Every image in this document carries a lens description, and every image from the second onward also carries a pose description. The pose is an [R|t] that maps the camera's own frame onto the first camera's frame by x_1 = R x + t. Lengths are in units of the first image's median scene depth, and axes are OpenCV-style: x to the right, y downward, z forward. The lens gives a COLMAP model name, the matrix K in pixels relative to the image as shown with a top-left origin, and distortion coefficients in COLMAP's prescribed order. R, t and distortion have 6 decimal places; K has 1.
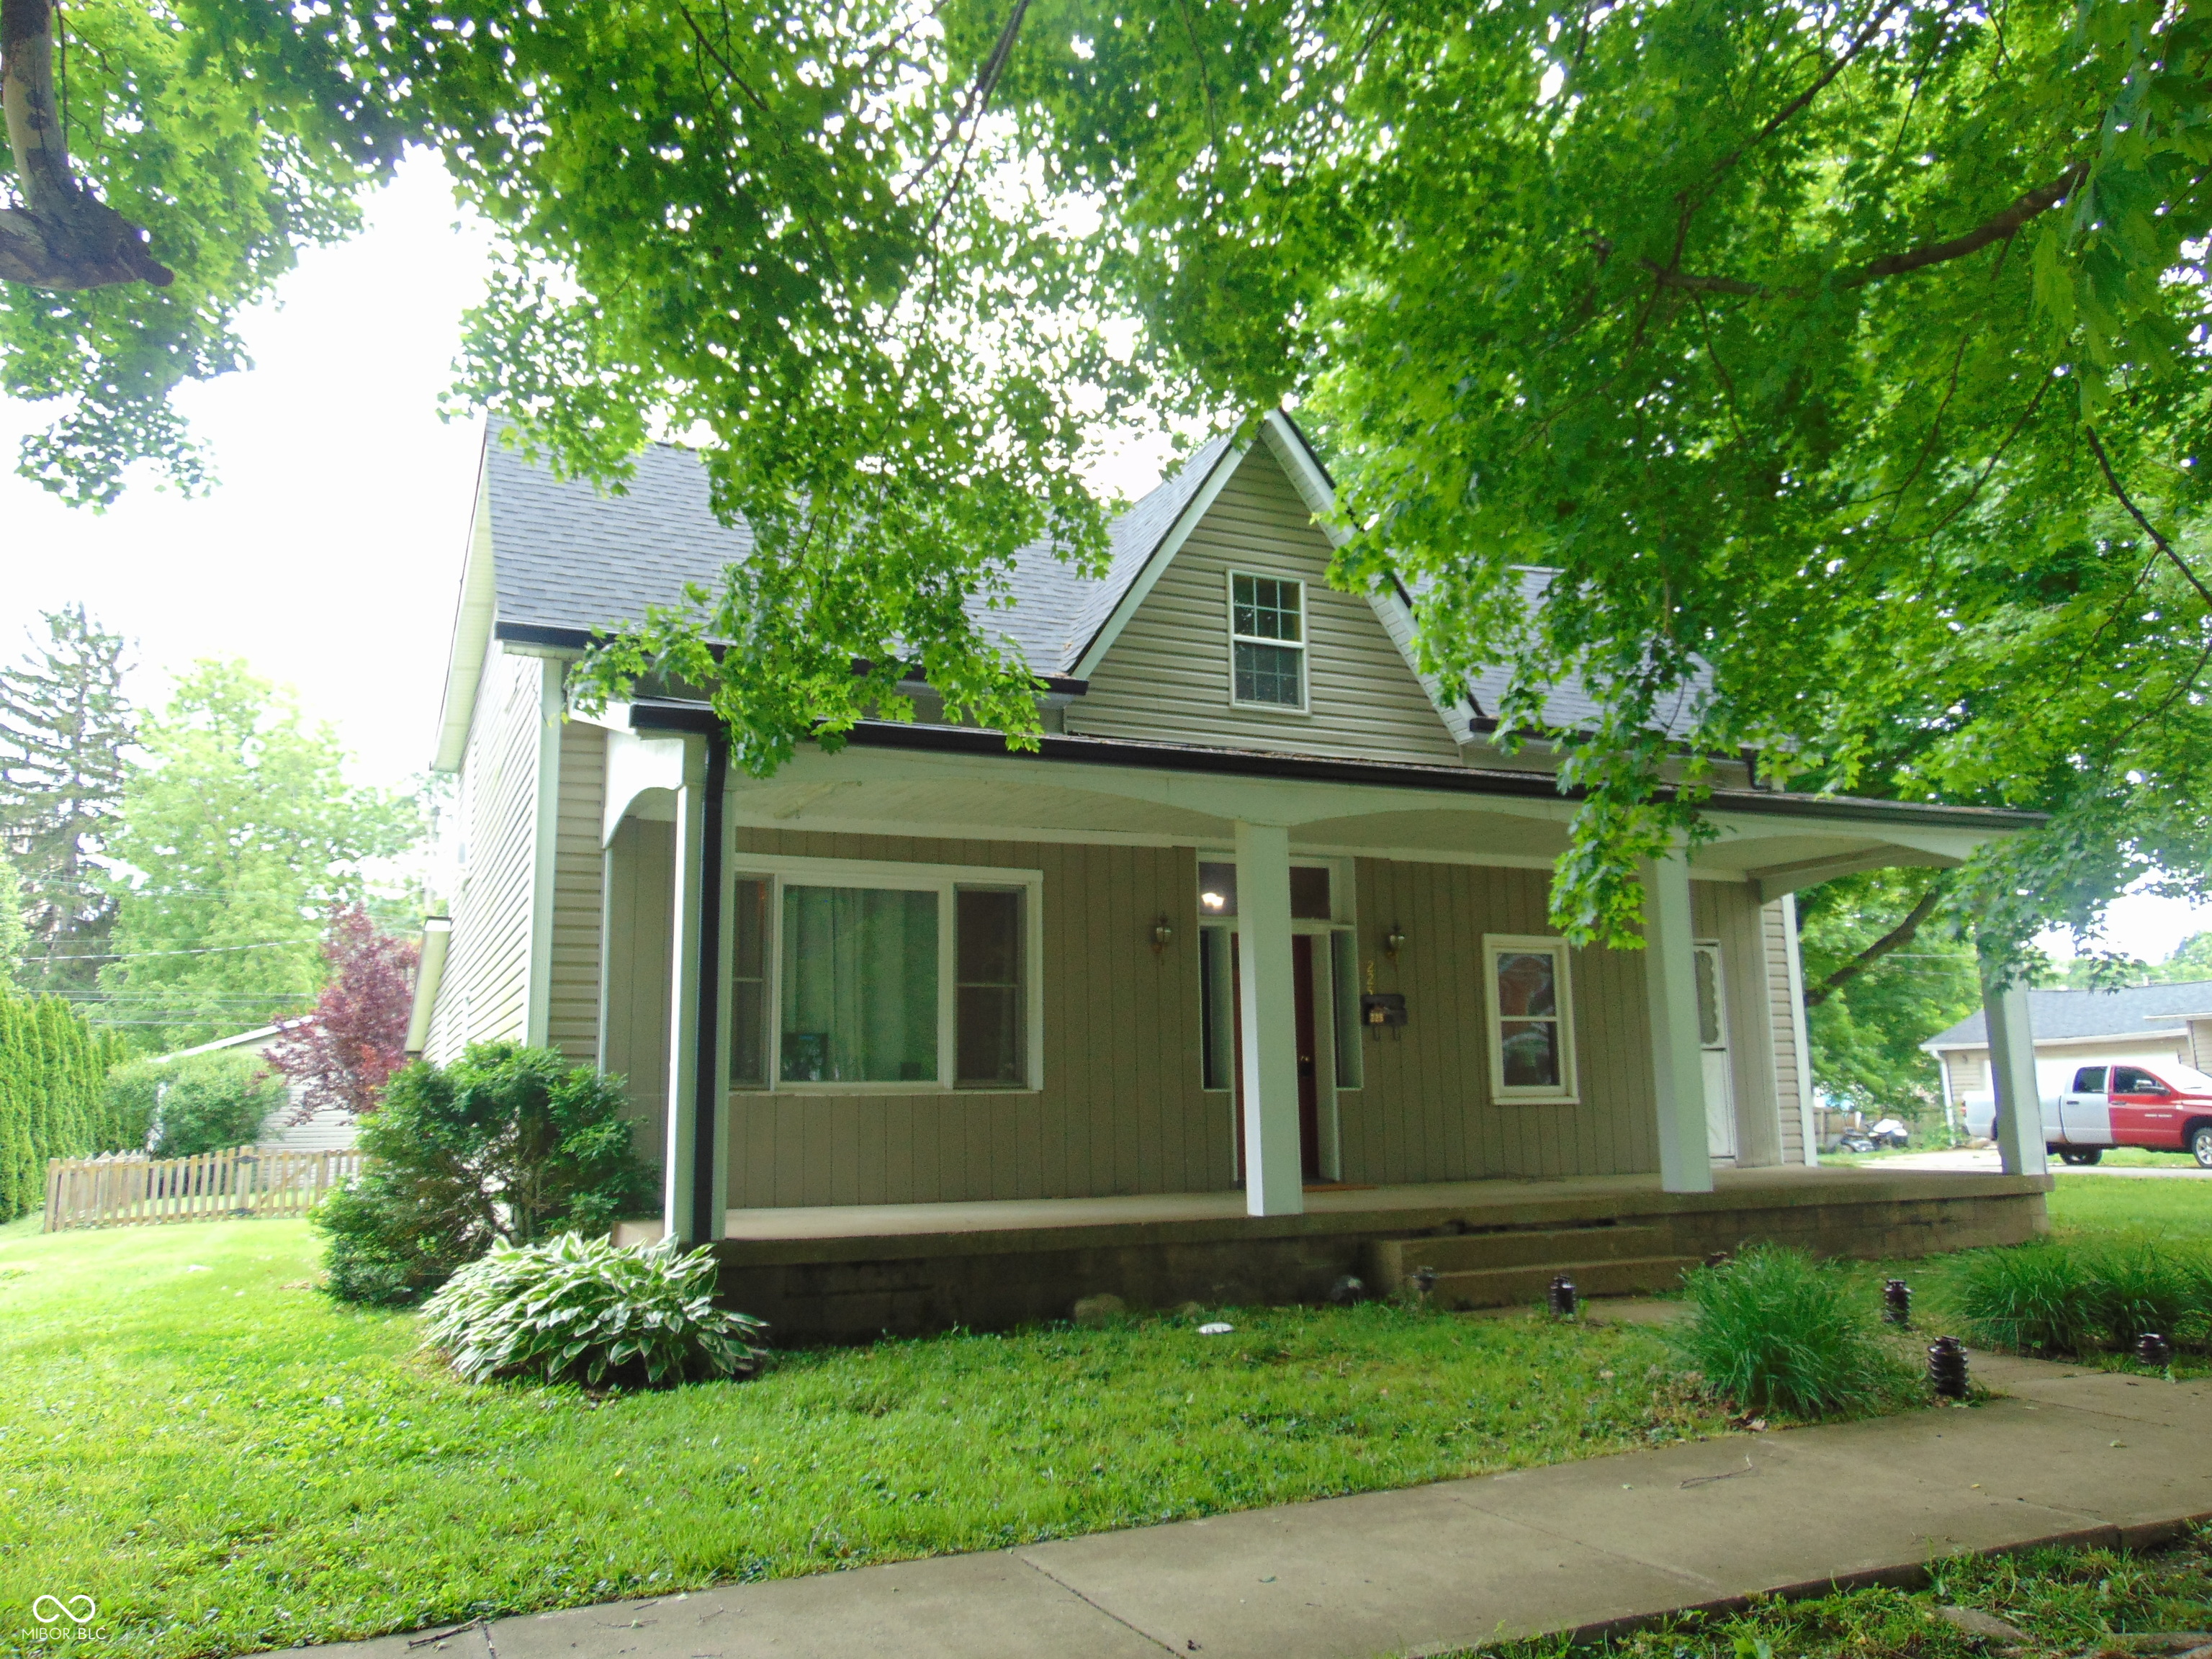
lens RADIAL K [[1651.7, 0, 1108.9], [0, 1651.7, 827.8], [0, 0, 1]] dist [-0.020993, 0.044828]
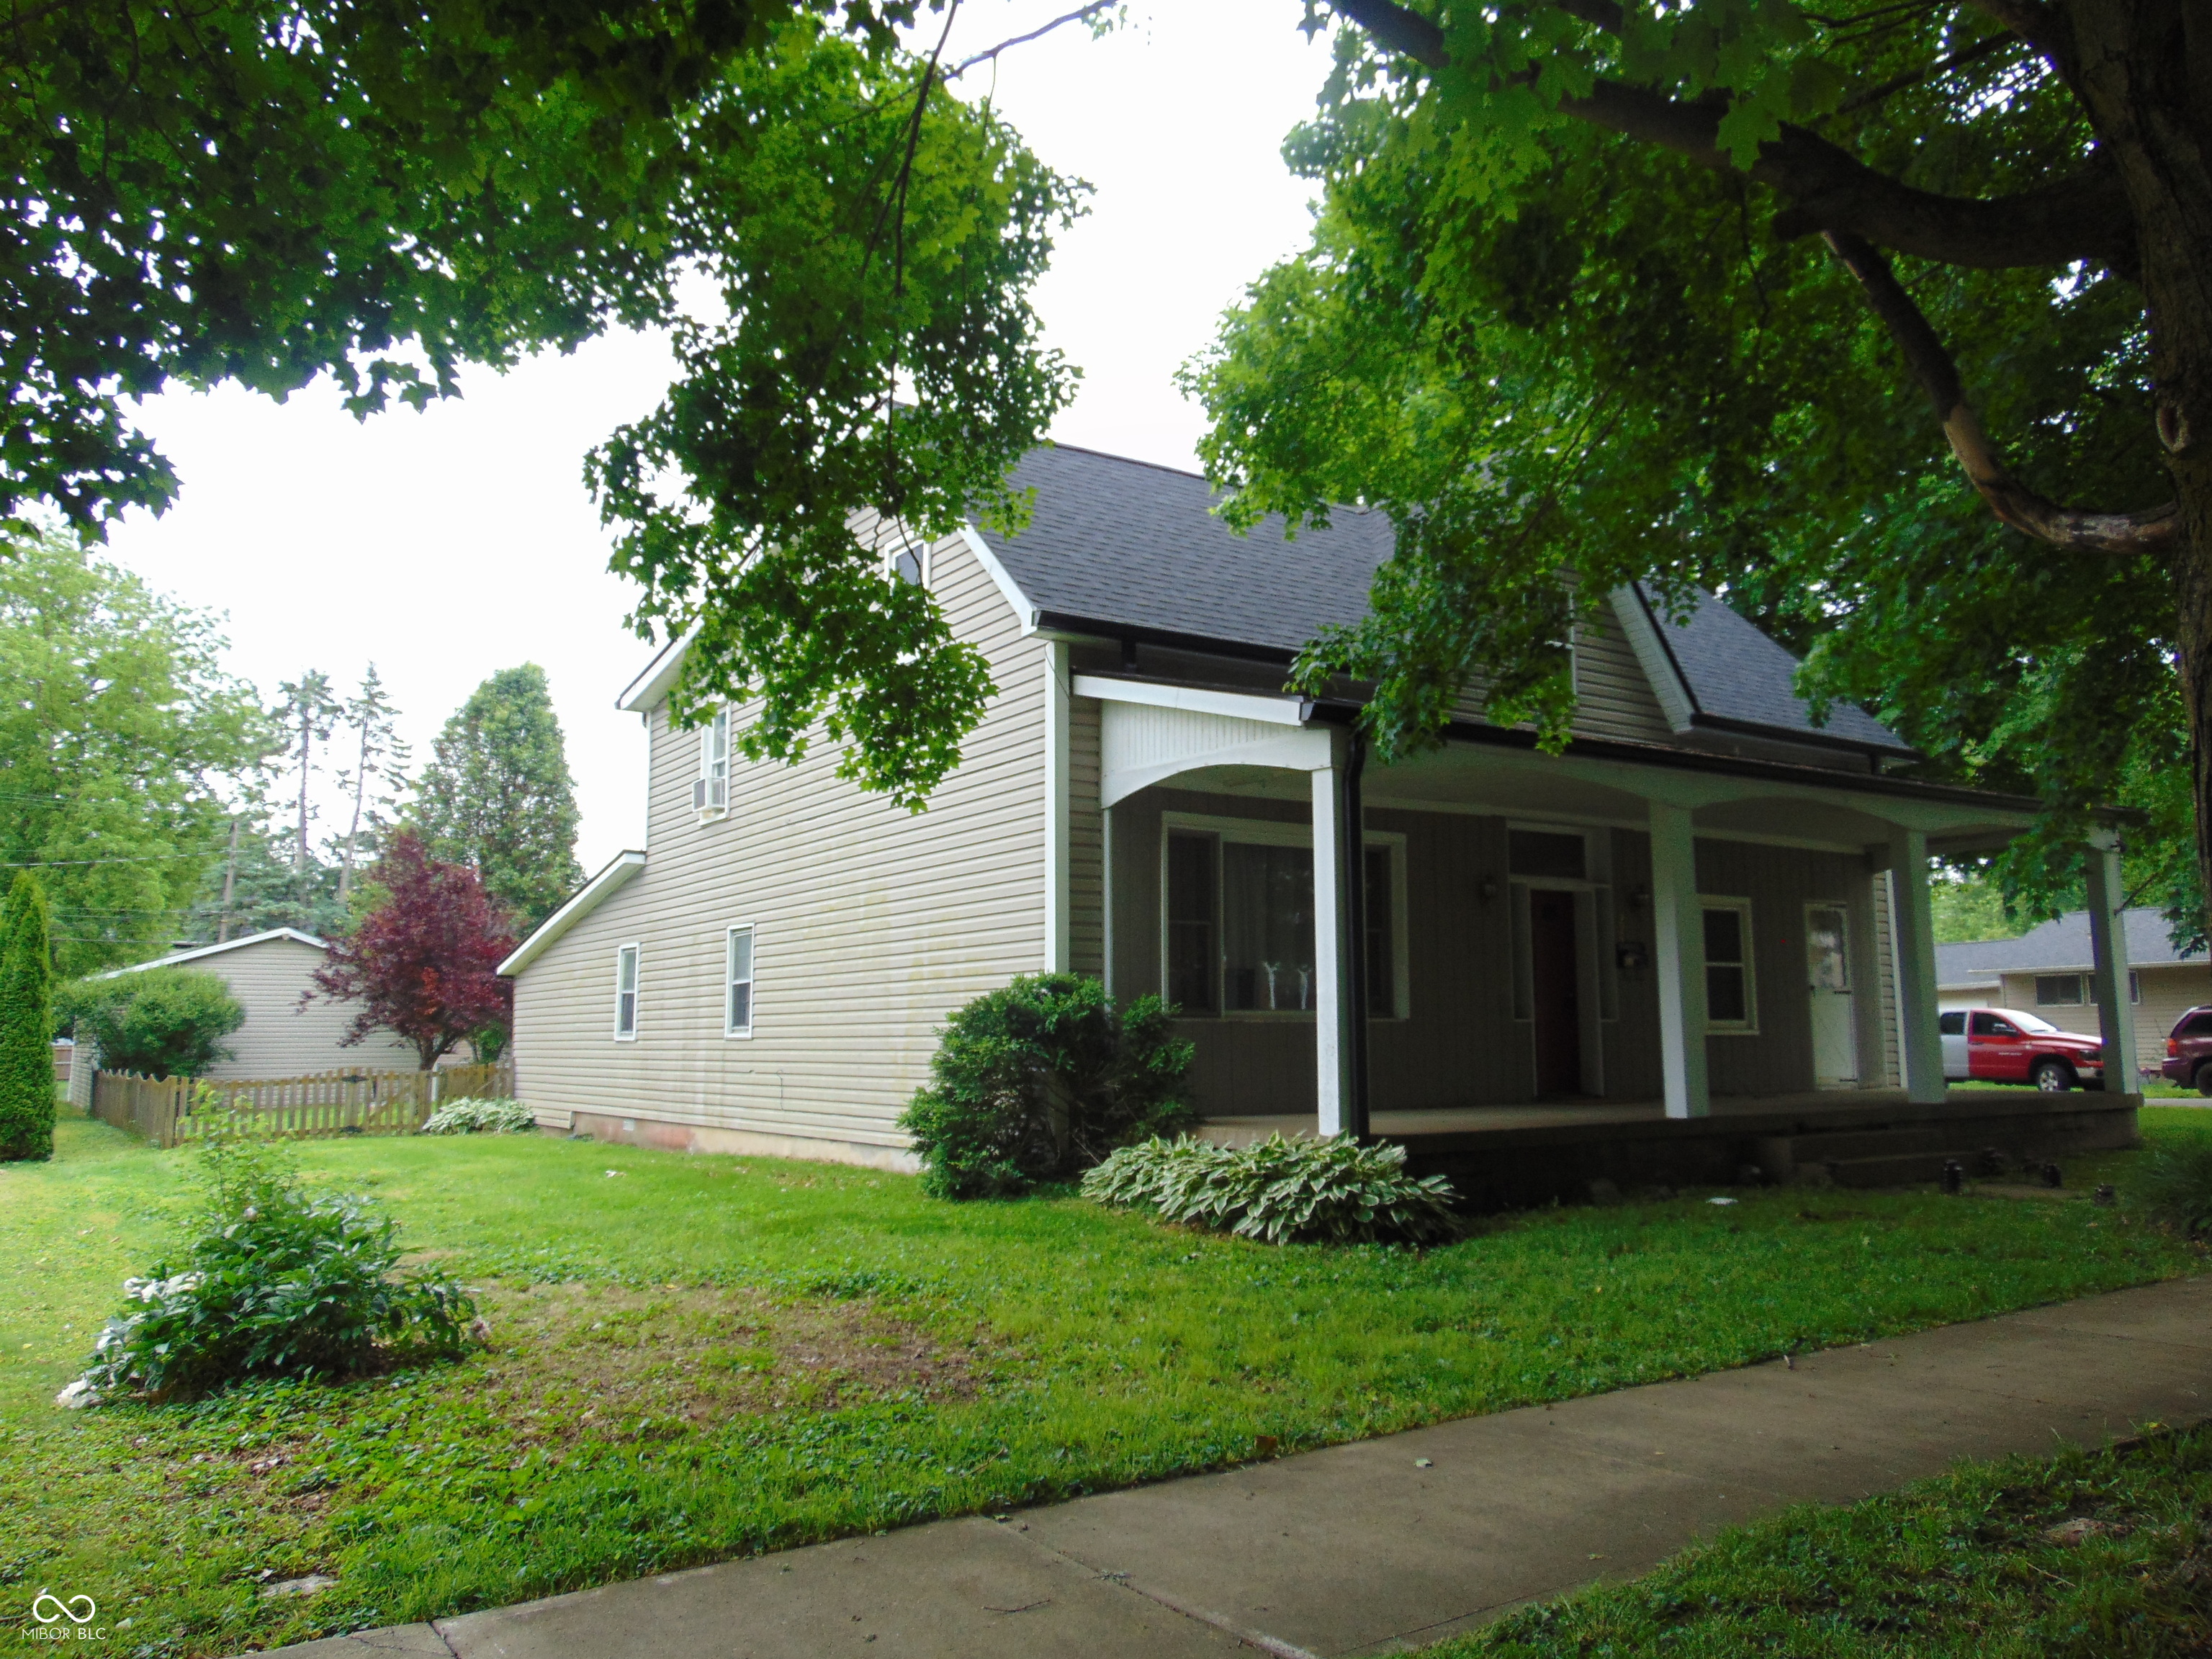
lens RADIAL K [[1651.7, 0, 1116.4], [0, 1651.7, 819.1], [0, 0, 1]] dist [-0.020993, 0.044828]
pose [[0.987373, 0.031846, 0.155180, -0.387036], [-0.037039, 0.998842, 0.030690, -0.011450], [-0.154023, -0.036051, 0.987409, -0.122363]]
